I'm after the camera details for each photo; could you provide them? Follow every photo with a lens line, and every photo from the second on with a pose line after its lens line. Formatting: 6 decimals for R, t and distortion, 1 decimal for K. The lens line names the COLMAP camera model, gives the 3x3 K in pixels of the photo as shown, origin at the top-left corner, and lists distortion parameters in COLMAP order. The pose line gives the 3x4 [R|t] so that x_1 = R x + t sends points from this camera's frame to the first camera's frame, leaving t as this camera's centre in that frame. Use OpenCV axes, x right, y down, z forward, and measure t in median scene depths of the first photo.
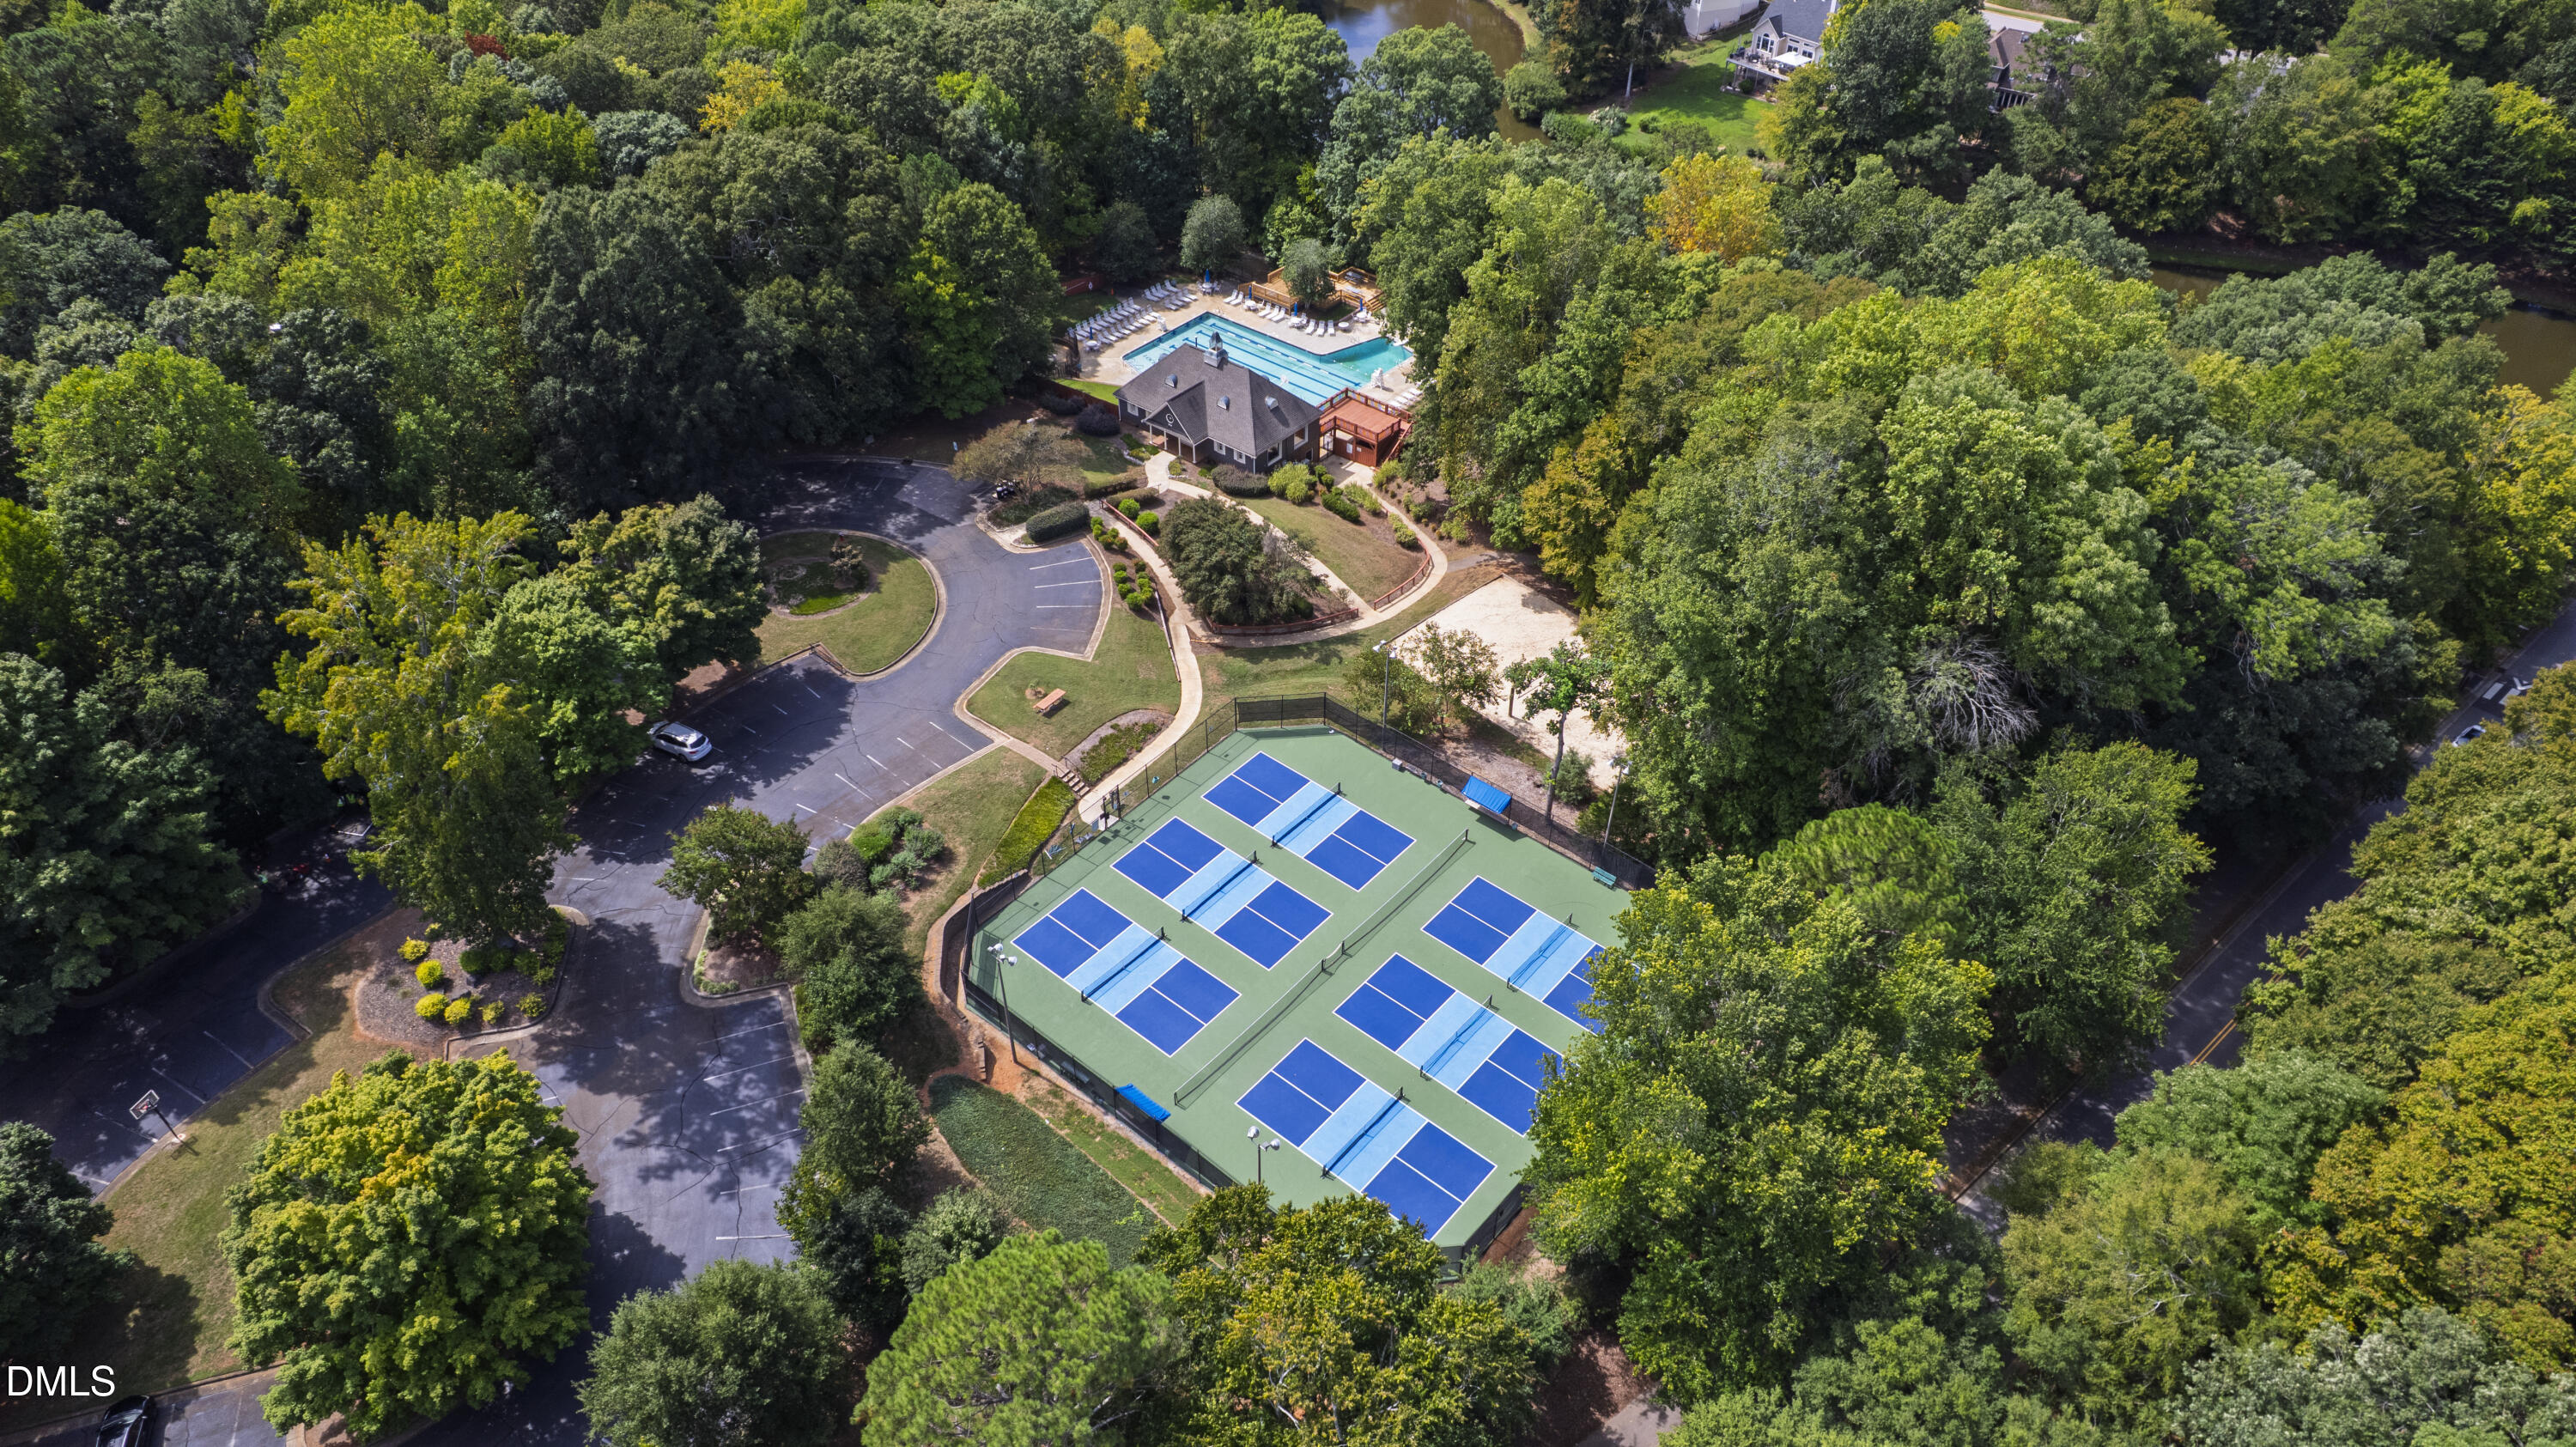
lens RADIAL K [[1645.7, 0, 1288.0], [0, 1645.7, 723.5], [0, 0, 1]] dist [-0.075818, 0.062830]
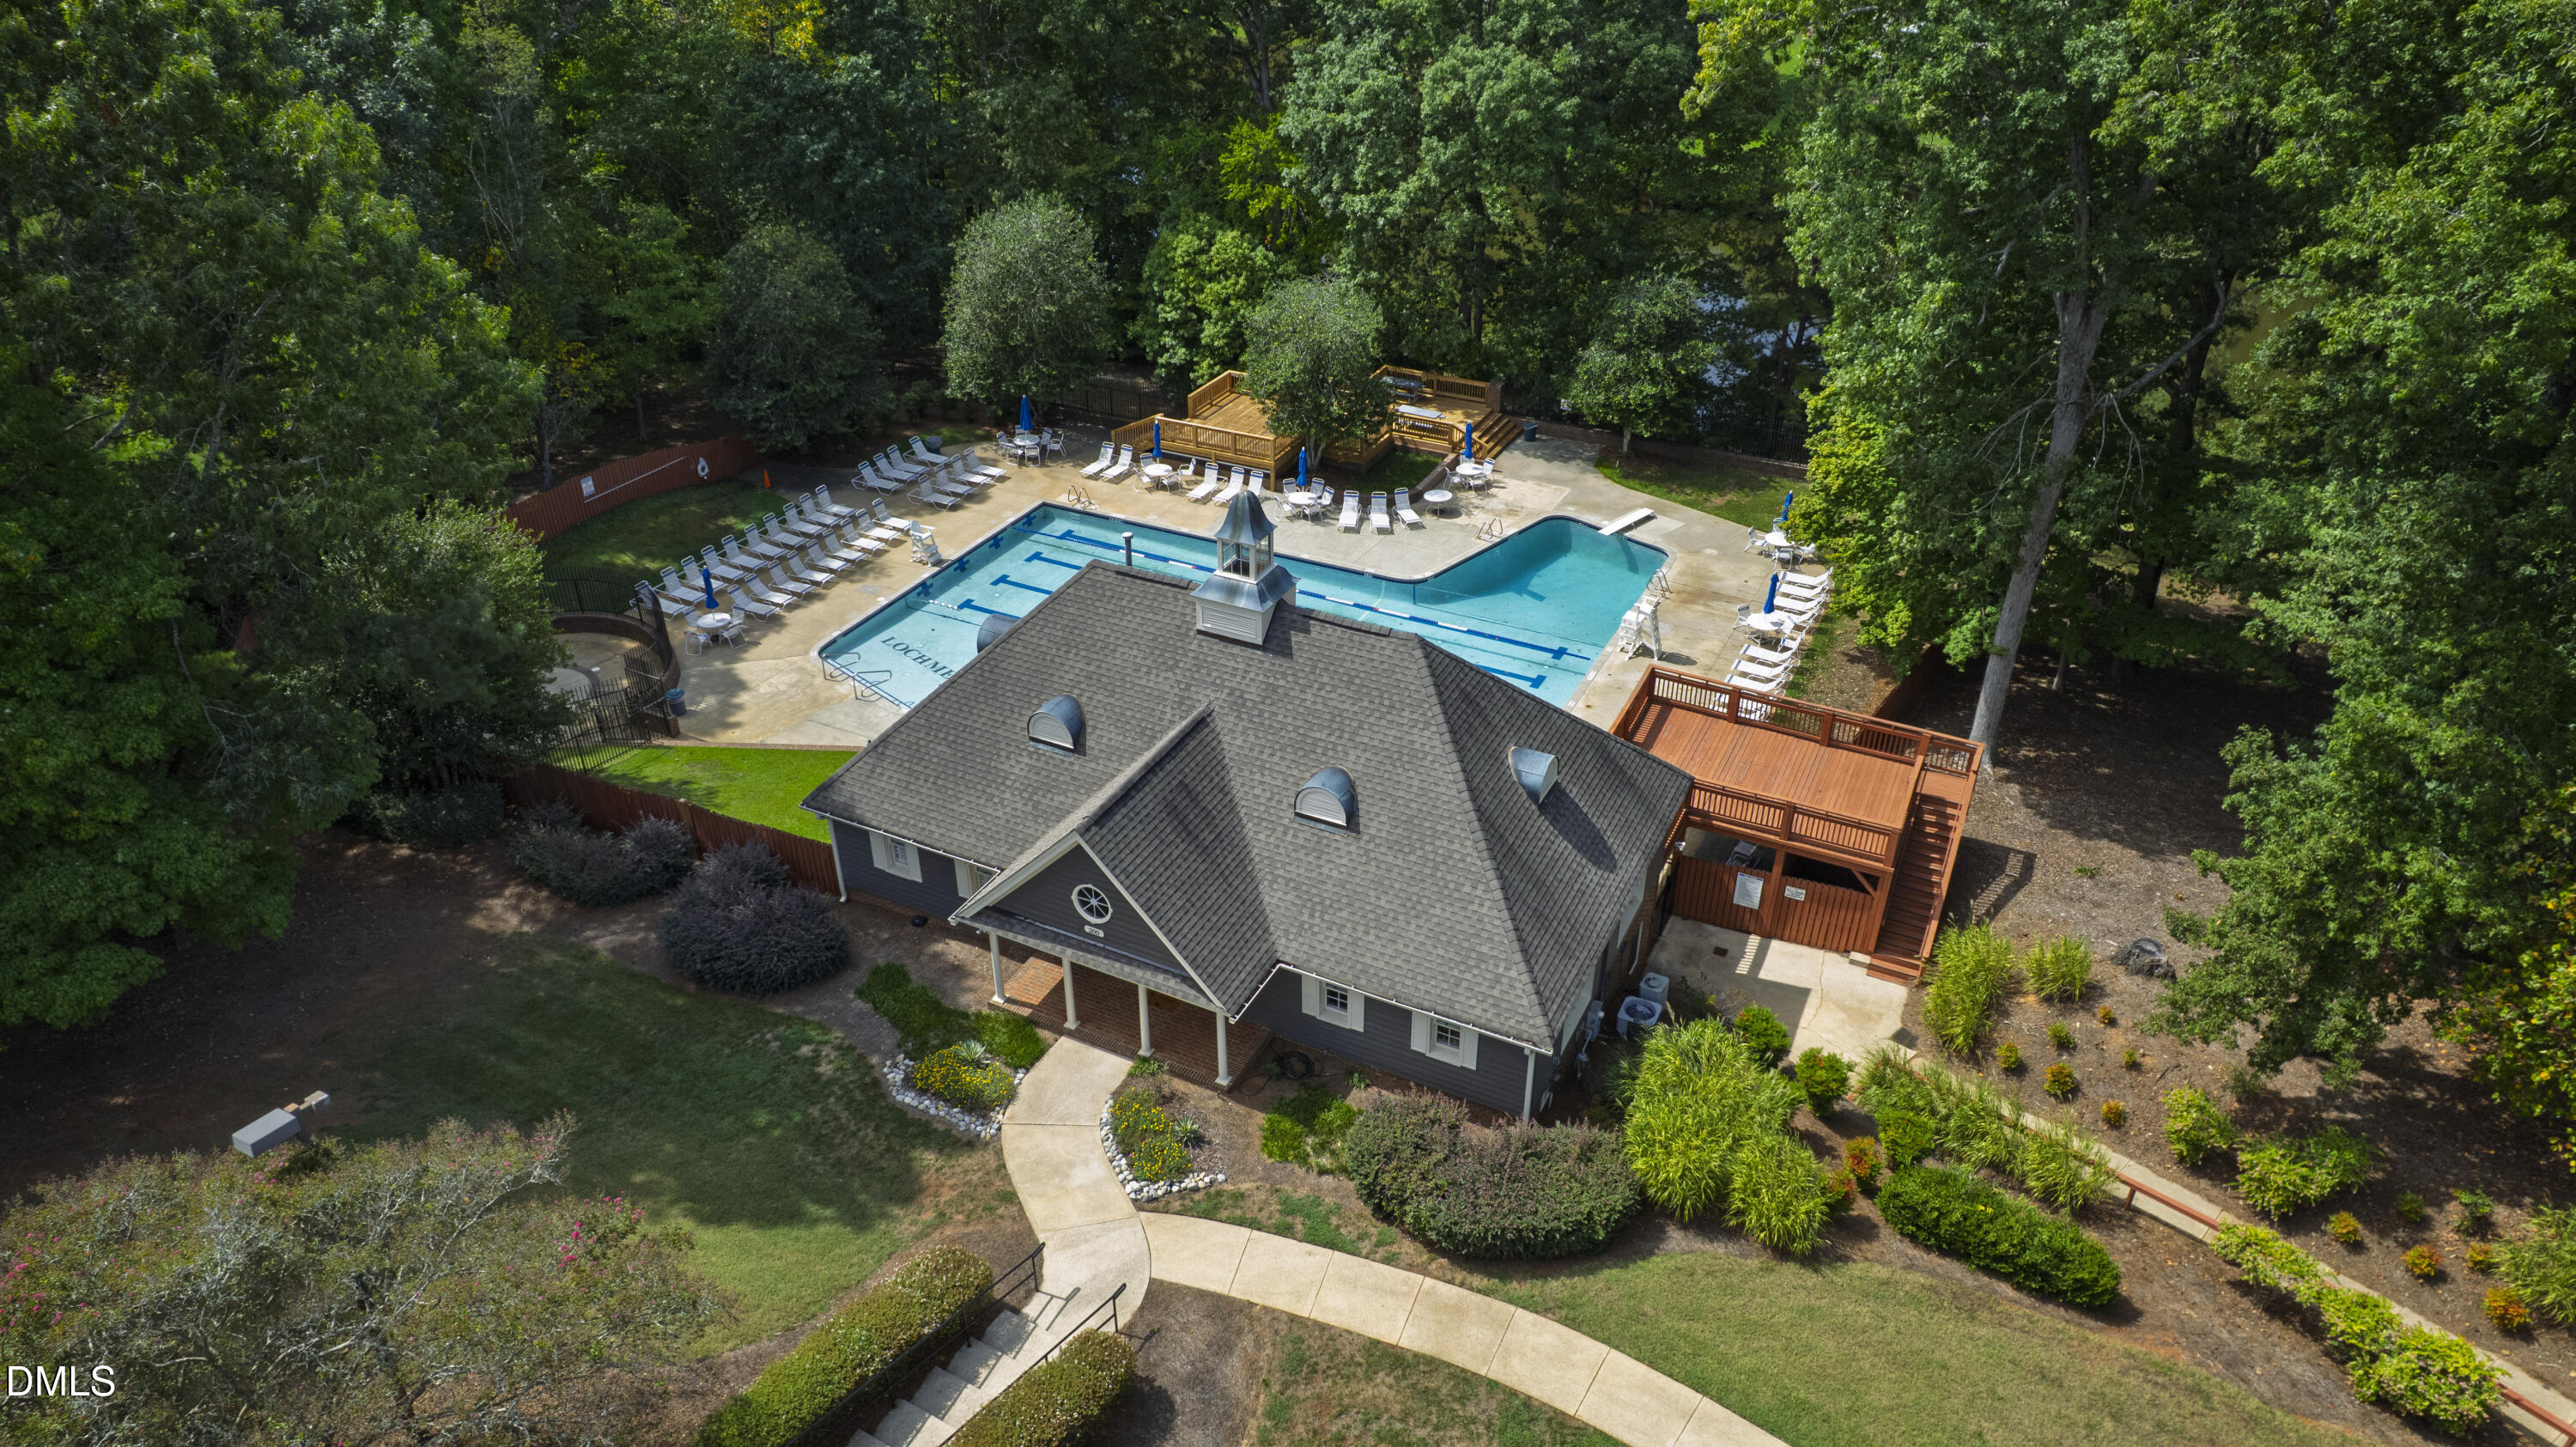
lens RADIAL K [[1645.7, 0, 1288.0], [0, 1645.7, 723.5], [0, 0, 1]] dist [-0.075818, 0.062830]
pose [[0.975170, -0.119782, 0.186267, -0.080881], [0.147805, 0.978383, -0.144641, -0.167496], [-0.164915, 0.168581, 0.971794, 0.754366]]
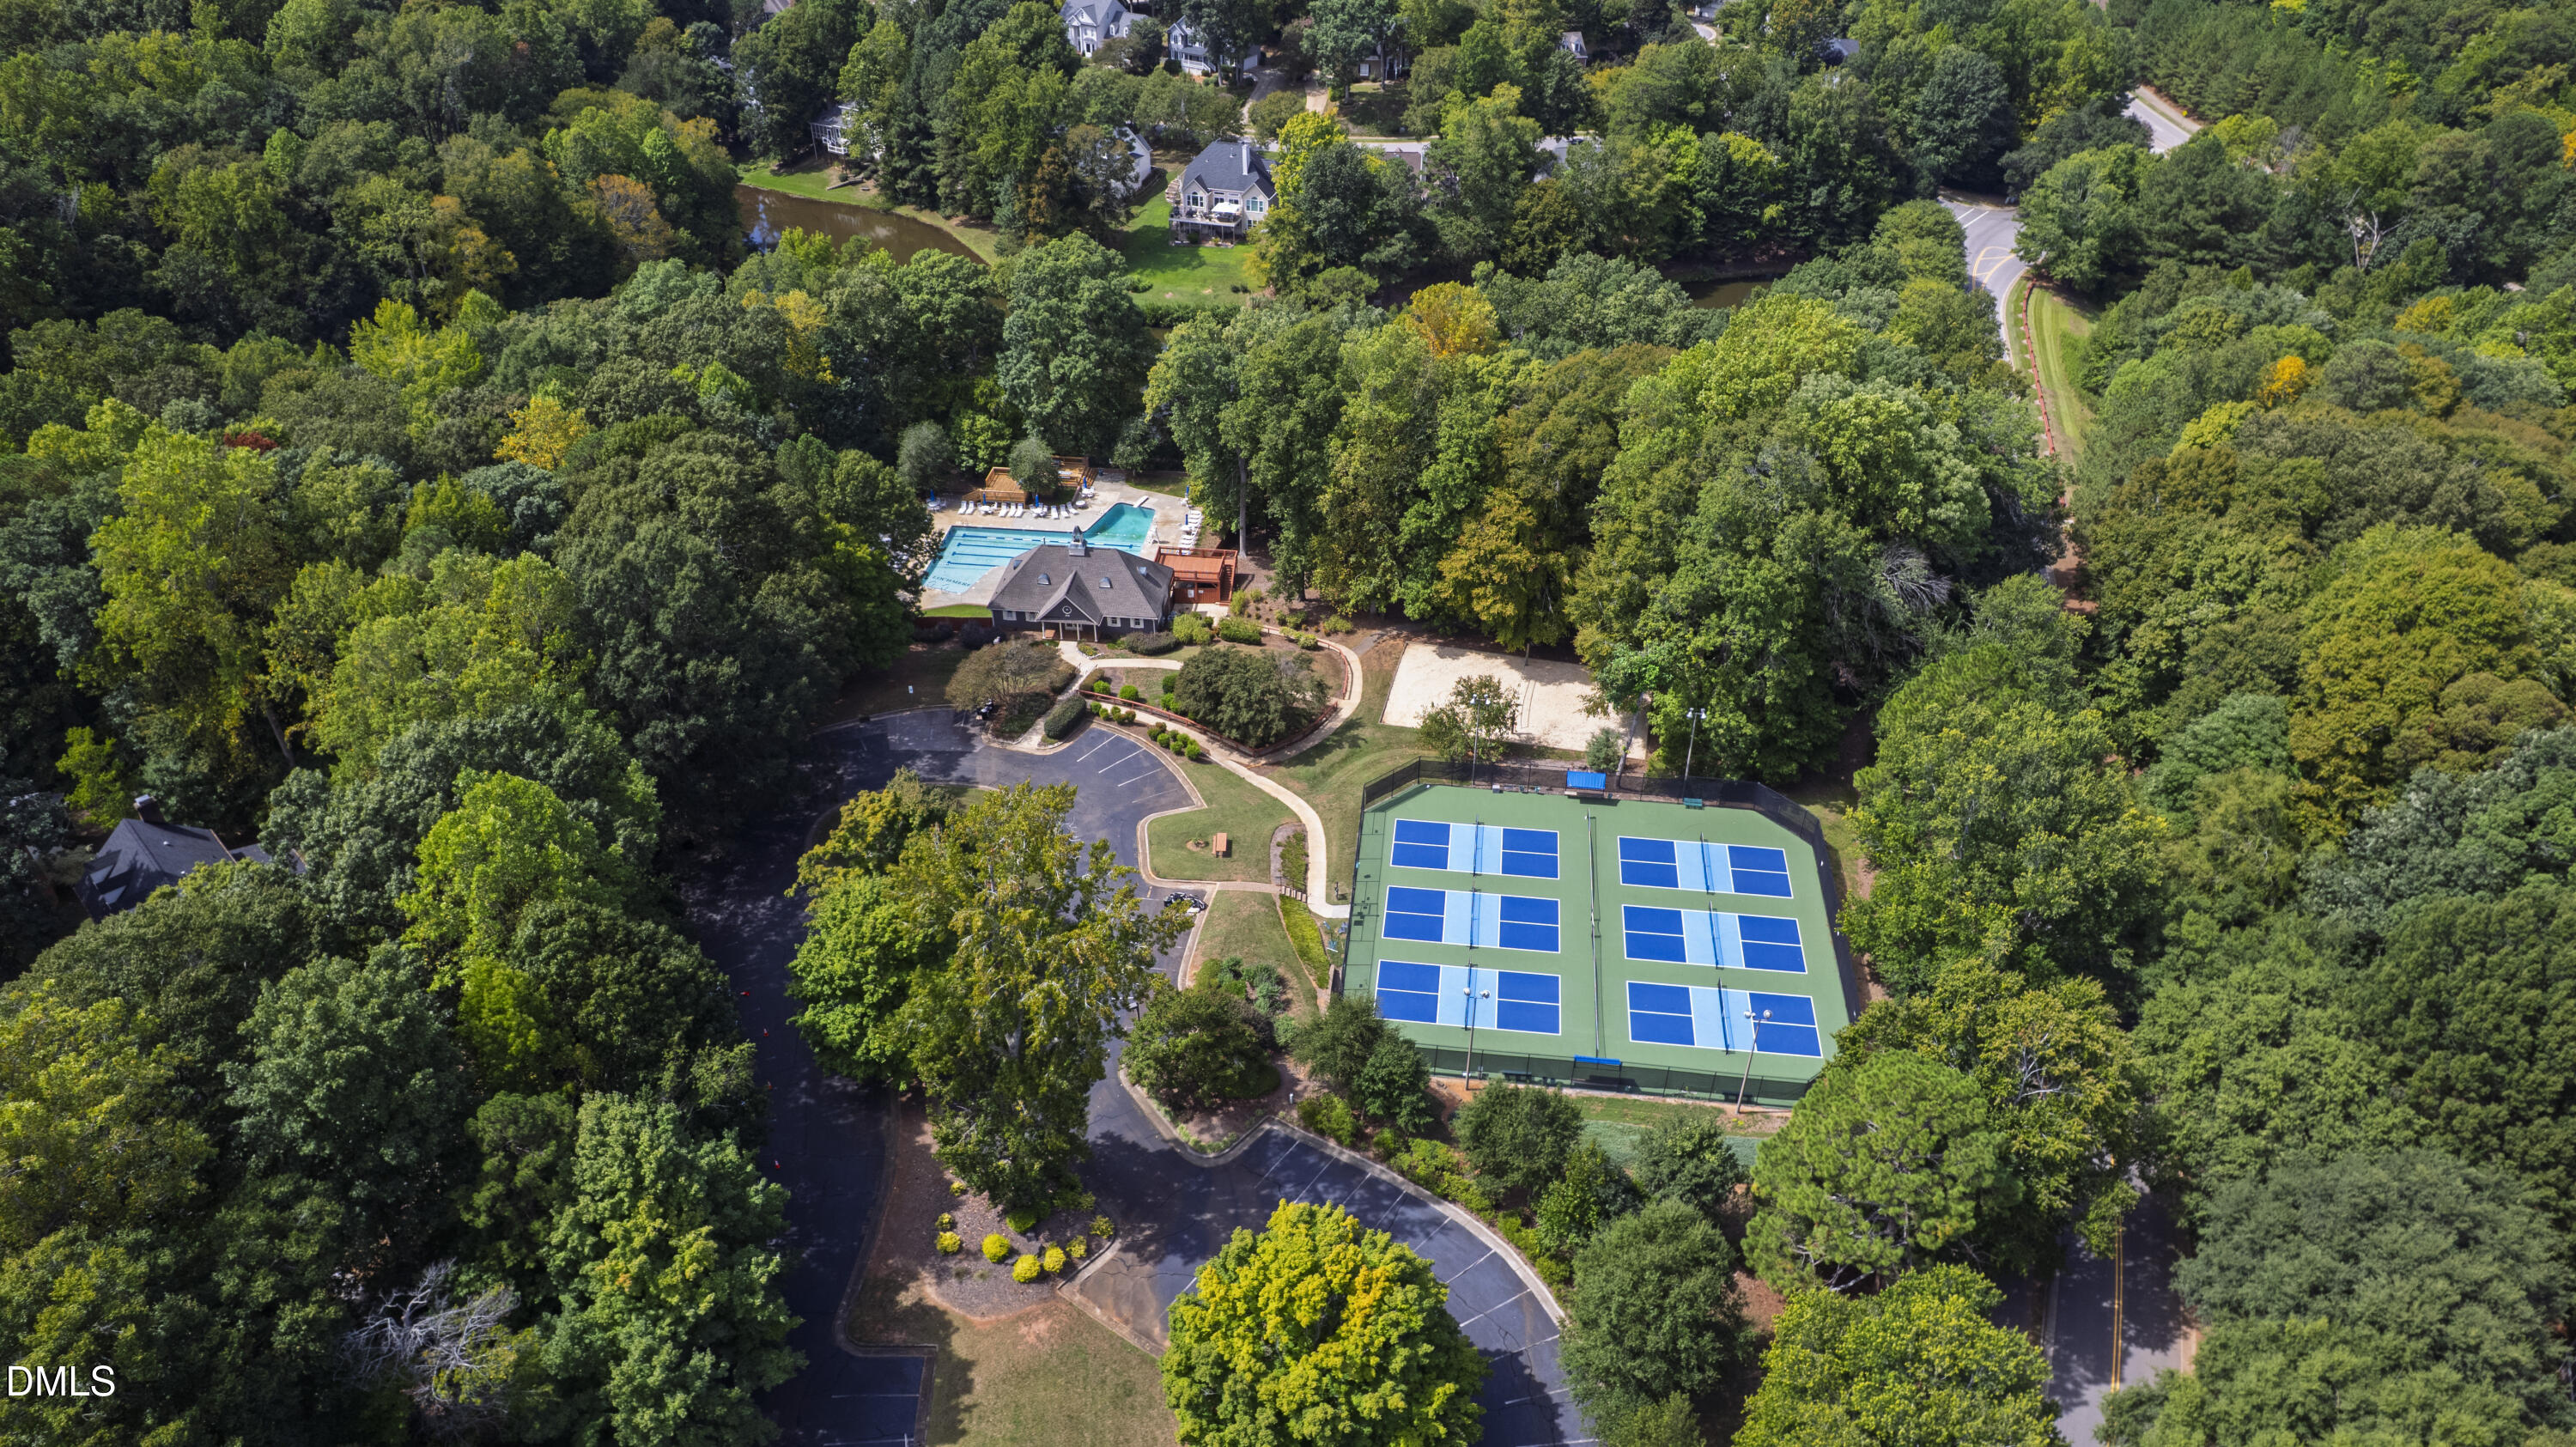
lens RADIAL K [[1645.7, 0, 1288.0], [0, 1645.7, 723.5], [0, 0, 1]] dist [-0.075818, 0.062830]
pose [[0.836302, -0.318479, 0.446286, -0.450777], [0.356797, 0.934180, -0.001959, -0.056097], [-0.416287, 0.160872, 0.894888, -0.045886]]
